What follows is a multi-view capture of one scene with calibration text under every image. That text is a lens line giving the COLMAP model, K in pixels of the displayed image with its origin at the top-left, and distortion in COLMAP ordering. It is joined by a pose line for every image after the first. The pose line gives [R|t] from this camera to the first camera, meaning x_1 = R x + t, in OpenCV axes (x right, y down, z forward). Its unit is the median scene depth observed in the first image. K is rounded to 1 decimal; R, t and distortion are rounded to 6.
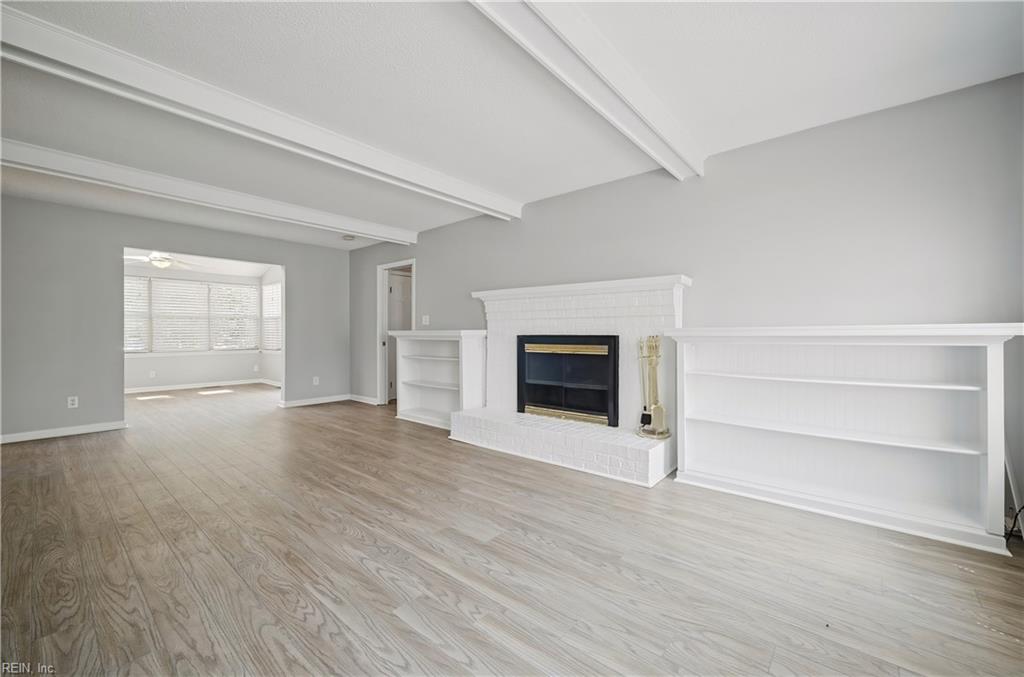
lens RADIAL K [[406.2, 0, 517.4], [0, 406.2, 339.3], [0, 0, 1]] dist [-0.003790, -0.000438]
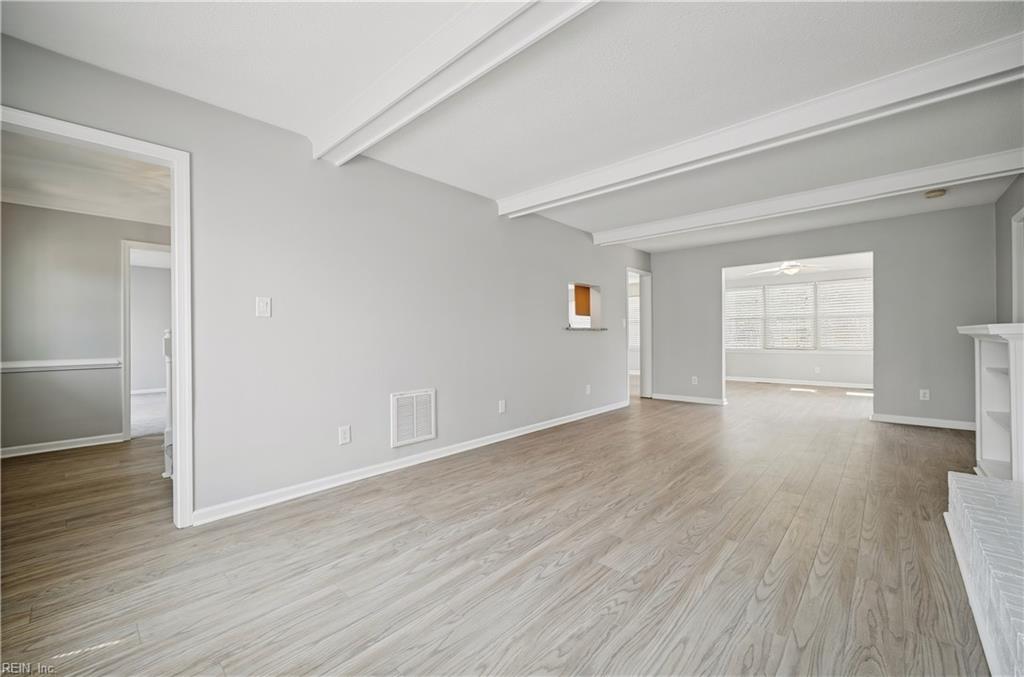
lens RADIAL K [[406.2, 0, 517.5], [0, 406.2, 335.2], [0, 0, 1]] dist [-0.003790, -0.000438]
pose [[-0.040837, -0.002500, -0.999163, 0.774308], [-0.002342, 0.999994, -0.002406, -0.009105], [0.999163, 0.002242, -0.040843, 0.781765]]
